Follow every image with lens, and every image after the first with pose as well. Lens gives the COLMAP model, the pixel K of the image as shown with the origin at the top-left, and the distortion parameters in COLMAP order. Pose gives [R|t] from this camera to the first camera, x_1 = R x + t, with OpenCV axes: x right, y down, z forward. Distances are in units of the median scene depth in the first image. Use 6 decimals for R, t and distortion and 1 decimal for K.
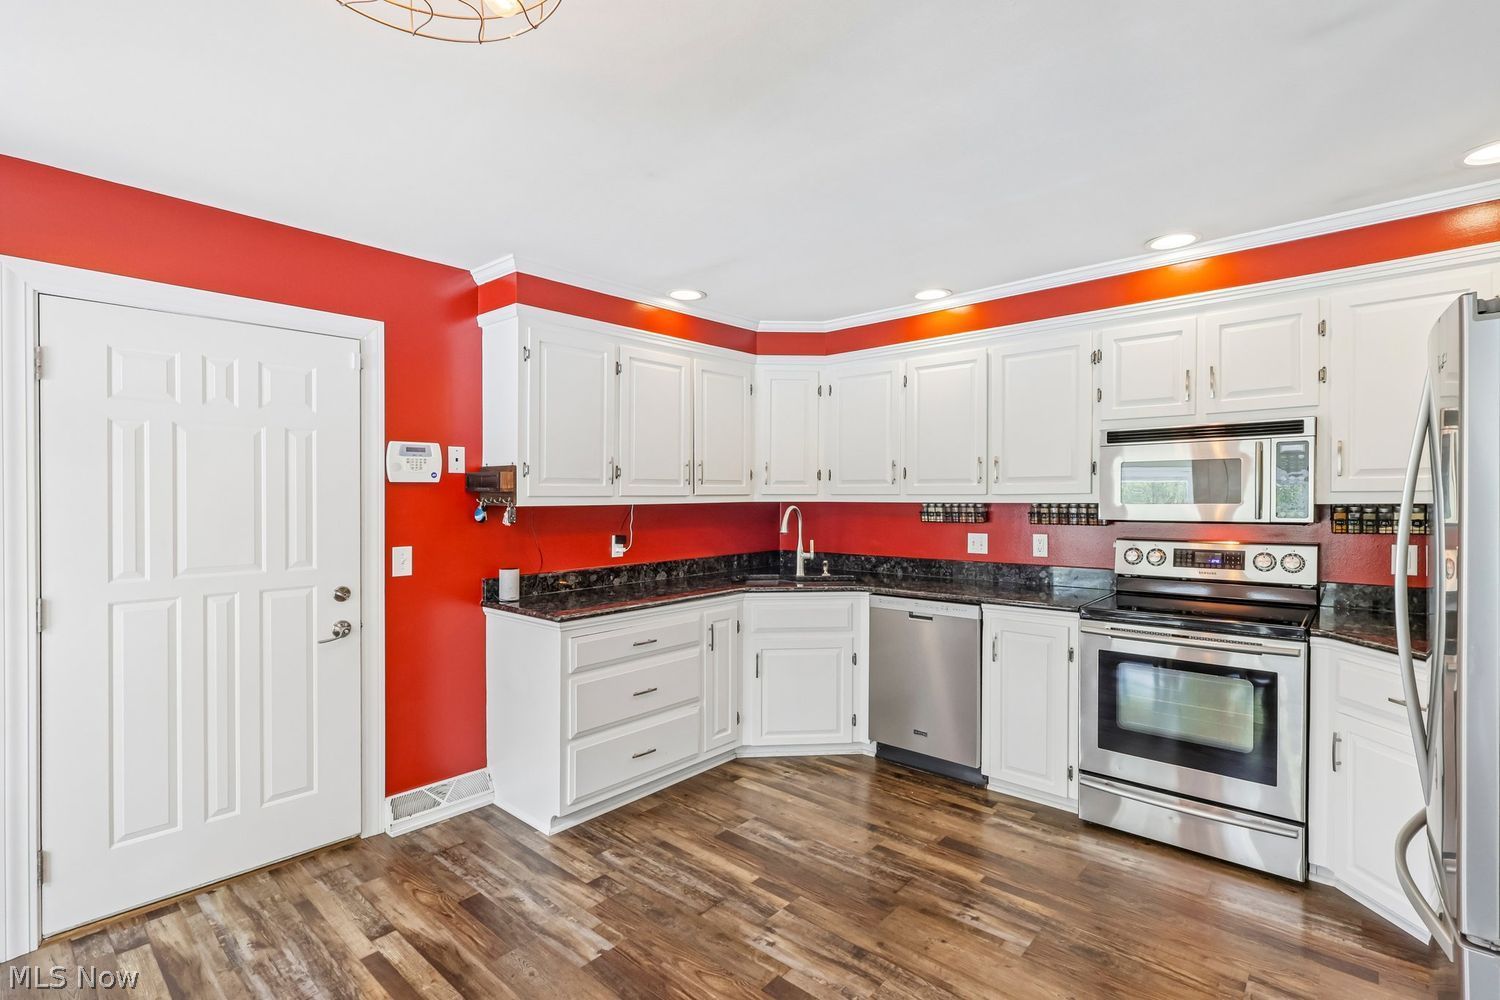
lens RADIAL K [[693.7, 0, 749.5], [0, 693.7, 512.6], [0, 0, 1]] dist [-0.003609, 0.001632]
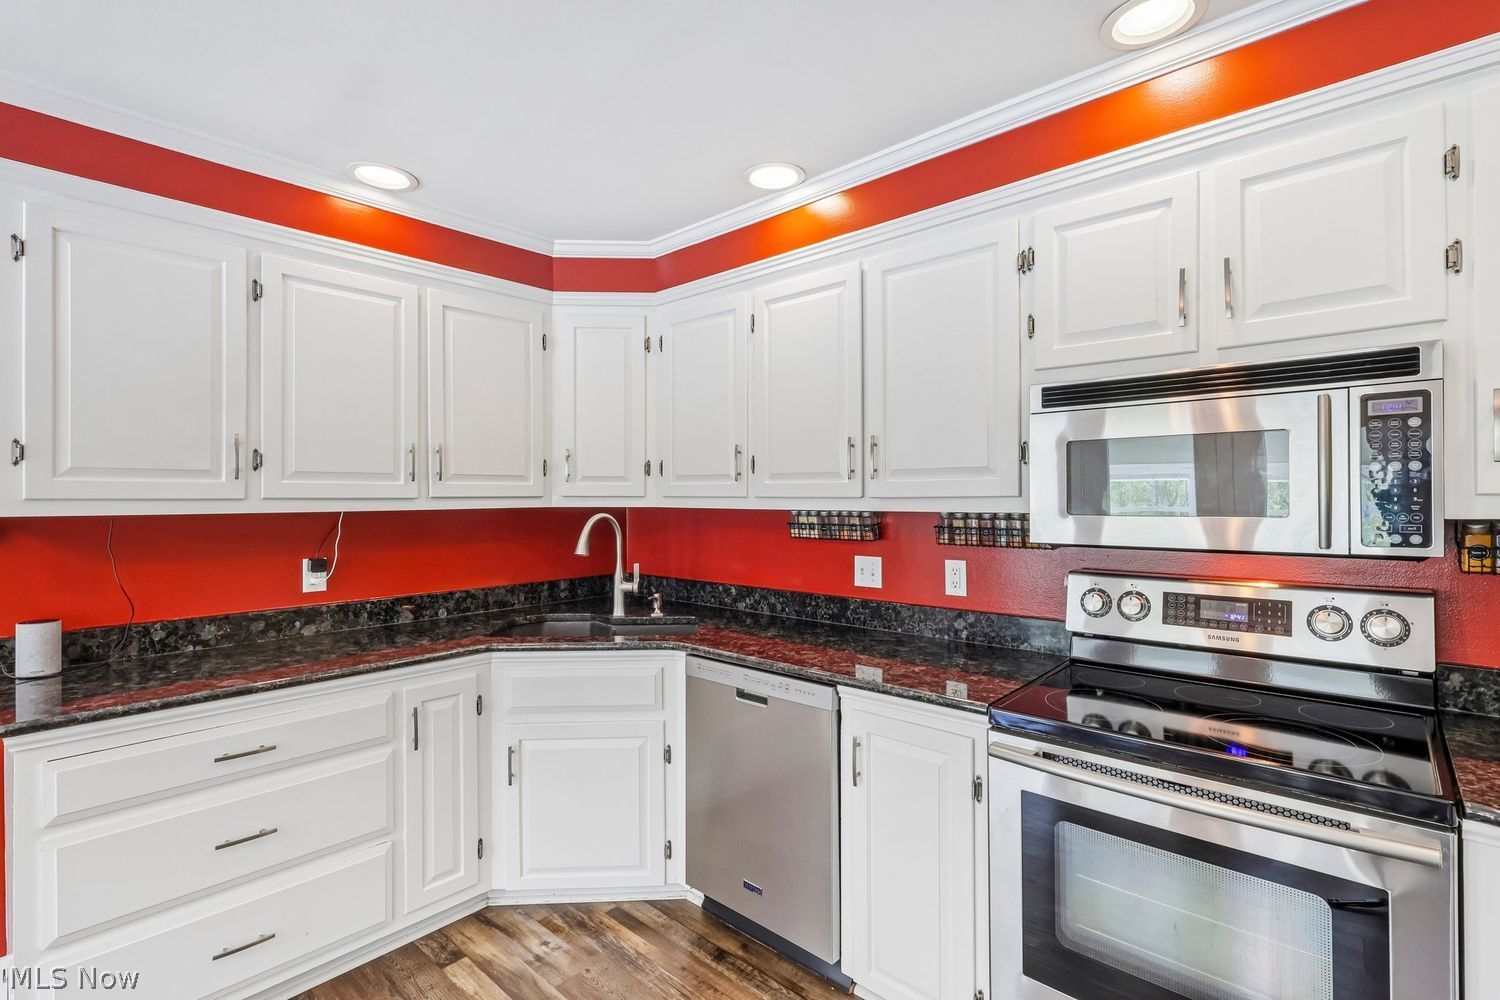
lens RADIAL K [[693.7, 0, 752.8], [0, 693.7, 499.2], [0, 0, 1]] dist [-0.003609, 0.001632]
pose [[0.999997, 0.002497, -0.000848, 0.245335], [-0.002515, 0.999761, -0.021739, -0.010745], [0.000793, 0.021741, 0.999763, 0.381510]]
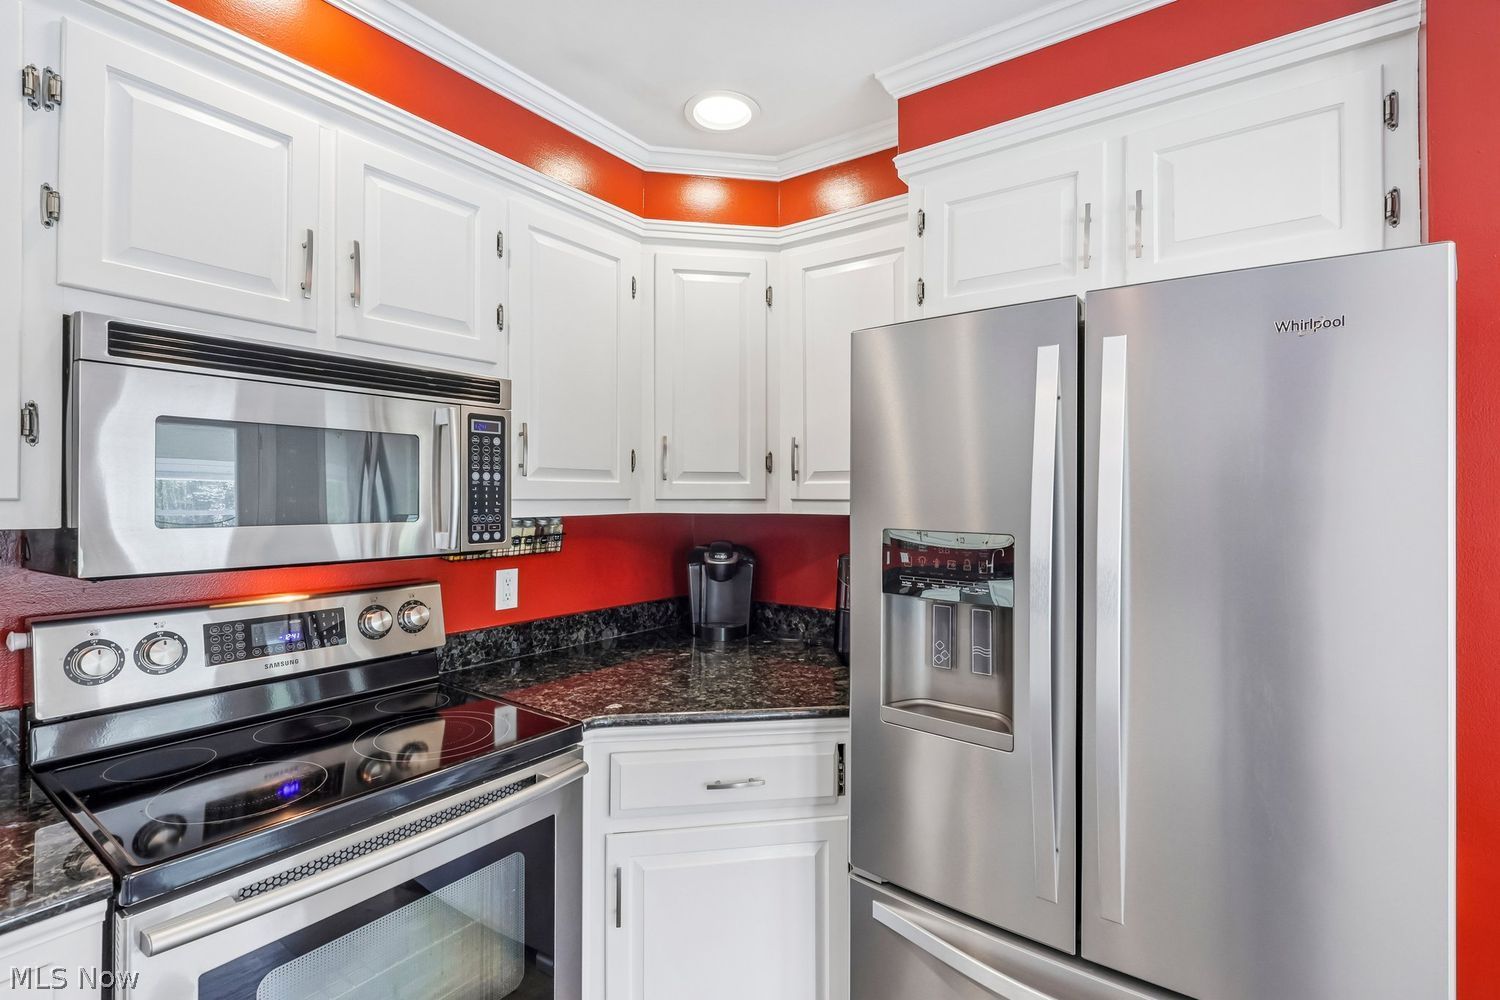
lens RADIAL K [[693.7, 0, 753.8], [0, 693.7, 498.8], [0, 0, 1]] dist [-0.003609, 0.001632]
pose [[-0.108020, 0.009347, 0.994105, 0.122633], [0.025187, 0.999661, -0.006663, -0.015237], [-0.993830, 0.024319, -0.108218, 0.629716]]
